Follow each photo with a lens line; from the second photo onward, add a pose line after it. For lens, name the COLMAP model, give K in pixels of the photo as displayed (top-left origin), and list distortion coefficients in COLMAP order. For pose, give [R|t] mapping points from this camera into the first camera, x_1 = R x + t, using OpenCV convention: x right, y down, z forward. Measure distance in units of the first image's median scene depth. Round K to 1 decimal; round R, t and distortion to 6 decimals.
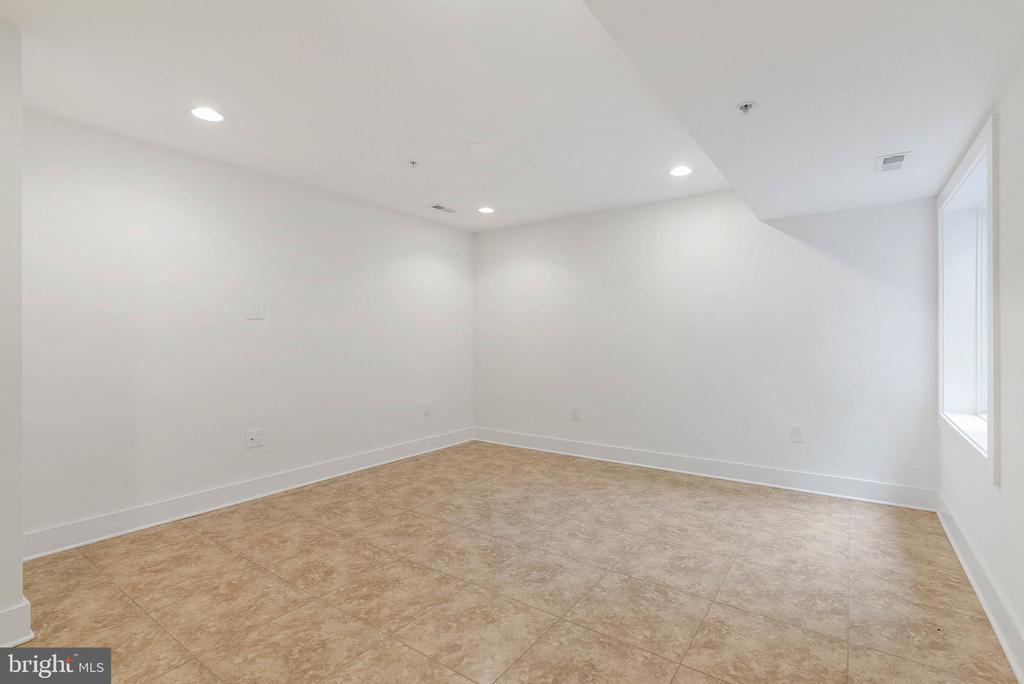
lens RADIAL K [[474.8, 0, 512.0], [0, 474.8, 342.0], [0, 0, 1]] dist [-0.018392, 0.006225]
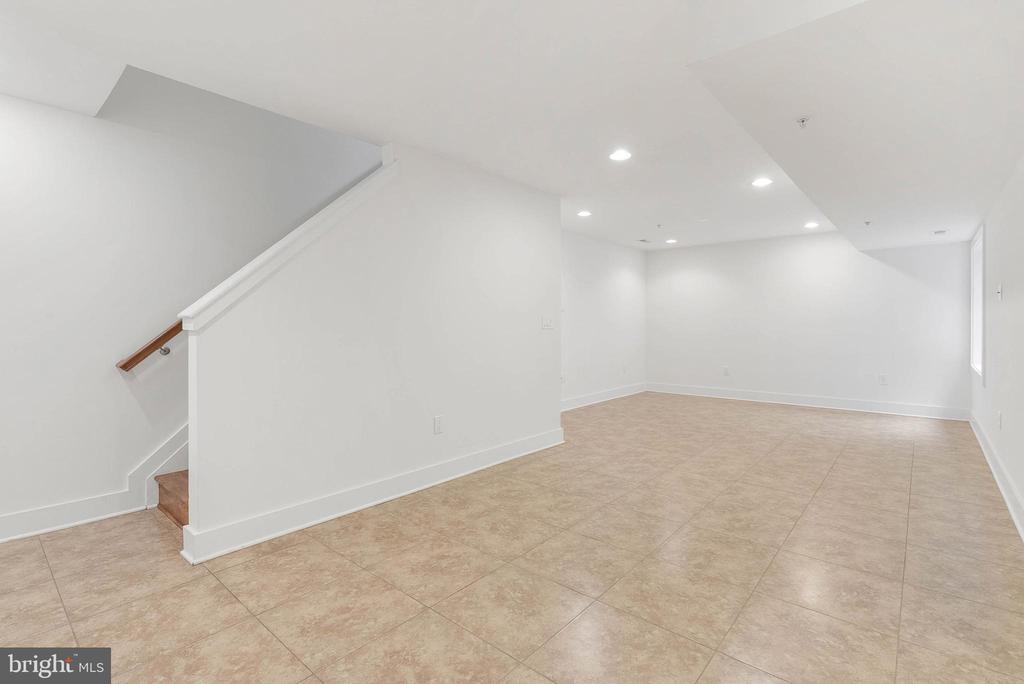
lens RADIAL K [[474.8, 0, 512.0], [0, 474.8, 342.0], [0, 0, 1]] dist [-0.018392, 0.006225]
pose [[0.995911, 0.000390, -0.090341, -0.621417], [0.001130, 0.999859, 0.016769, 0.031549], [0.090335, -0.016803, 0.995770, -0.878760]]
